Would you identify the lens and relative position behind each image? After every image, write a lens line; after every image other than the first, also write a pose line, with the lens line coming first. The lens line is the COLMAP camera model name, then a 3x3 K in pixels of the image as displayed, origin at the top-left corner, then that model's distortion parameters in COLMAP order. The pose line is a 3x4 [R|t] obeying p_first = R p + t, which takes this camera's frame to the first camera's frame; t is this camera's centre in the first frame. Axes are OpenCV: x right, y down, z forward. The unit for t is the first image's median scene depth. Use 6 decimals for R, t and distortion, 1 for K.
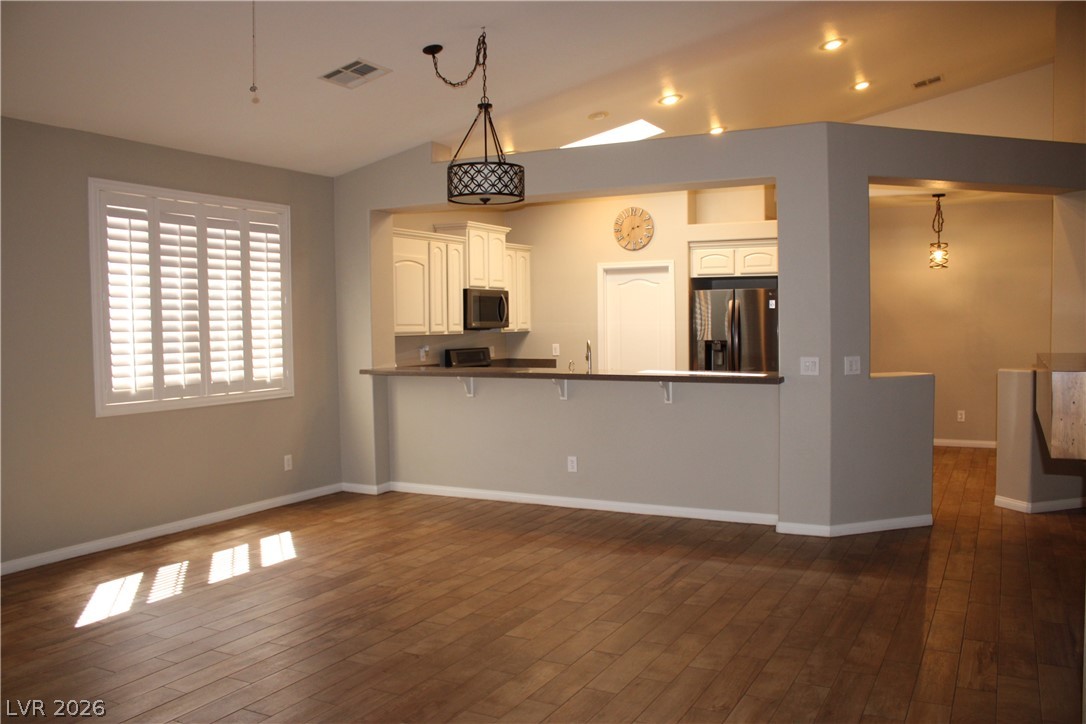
lens RADIAL K [[912.0, 0, 543.0], [0, 912.0, 362.0], [0, 0, 1]] dist [-0.162176, 0.150399]
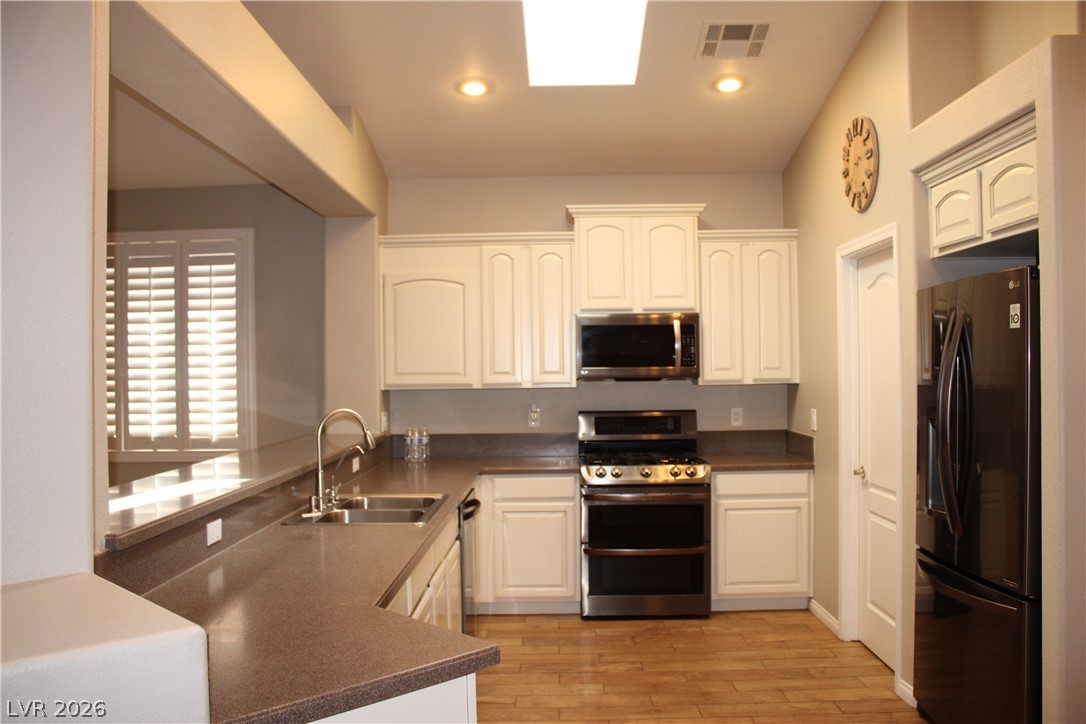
lens RADIAL K [[912.0, 0, 543.0], [0, 912.0, 362.0], [0, 0, 1]] dist [-0.162176, 0.150399]
pose [[0.451551, -0.001333, -0.892244, 0.458839], [-0.030795, 0.999380, -0.017078, -0.037004], [0.891714, 0.035188, 0.451230, 0.704914]]
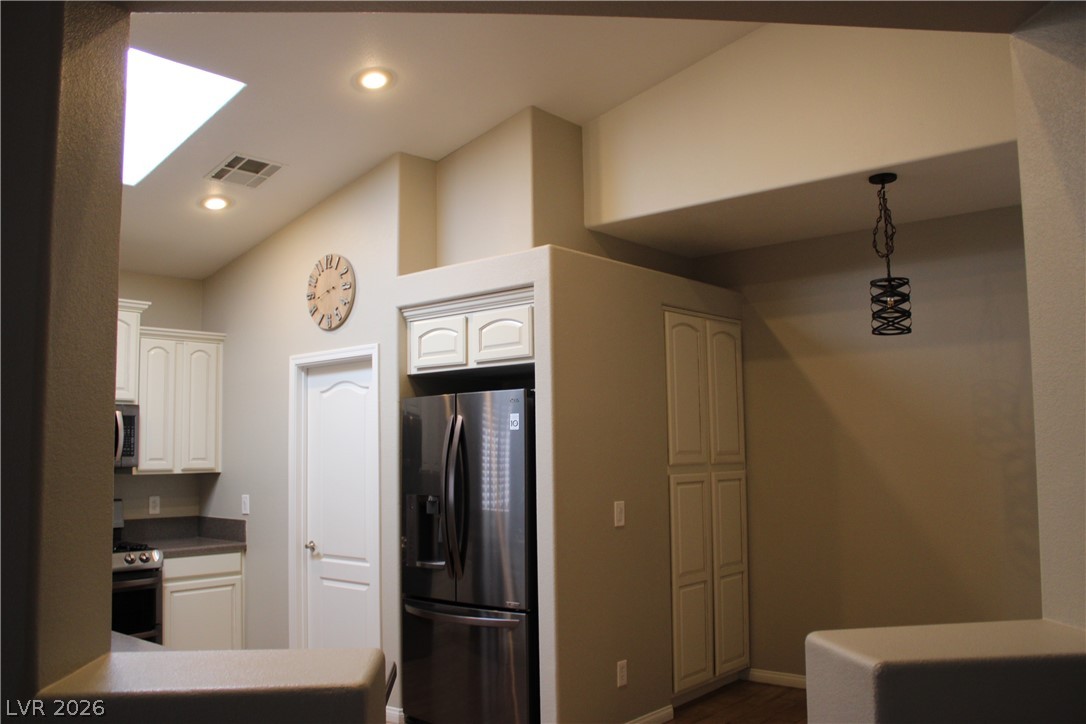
lens RADIAL K [[902.7, 0, 543.0], [0, 902.7, 362.0], [0, 0, 1]] dist [-0.117024, 0.005427]
pose [[0.975356, -0.026755, -0.219009, 0.374484], [-0.004291, 0.990133, -0.140066, -0.028108], [0.220596, 0.137554, 0.965617, 0.532364]]
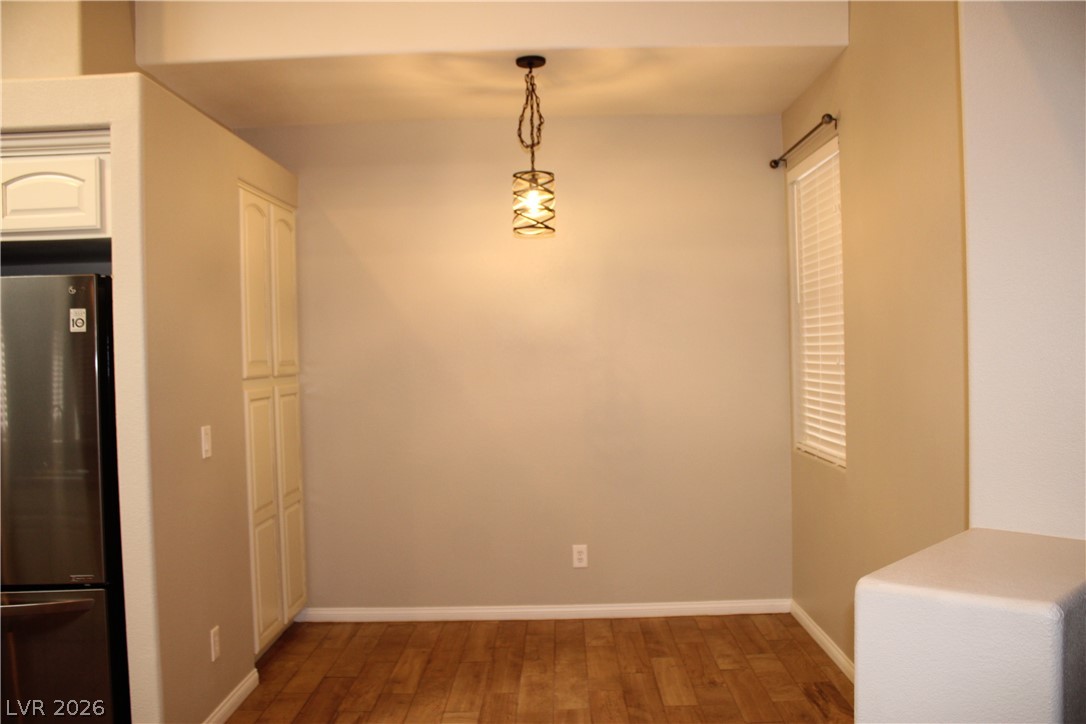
lens RADIAL K [[912.0, 0, 543.0], [0, 912.0, 362.0], [0, 0, 1]] dist [-0.162176, 0.150399]
pose [[0.893155, -0.015418, 0.449485, 0.260294], [0.032766, 0.998987, -0.030840, -0.032610], [-0.448554, 0.042272, 0.892755, 0.626623]]
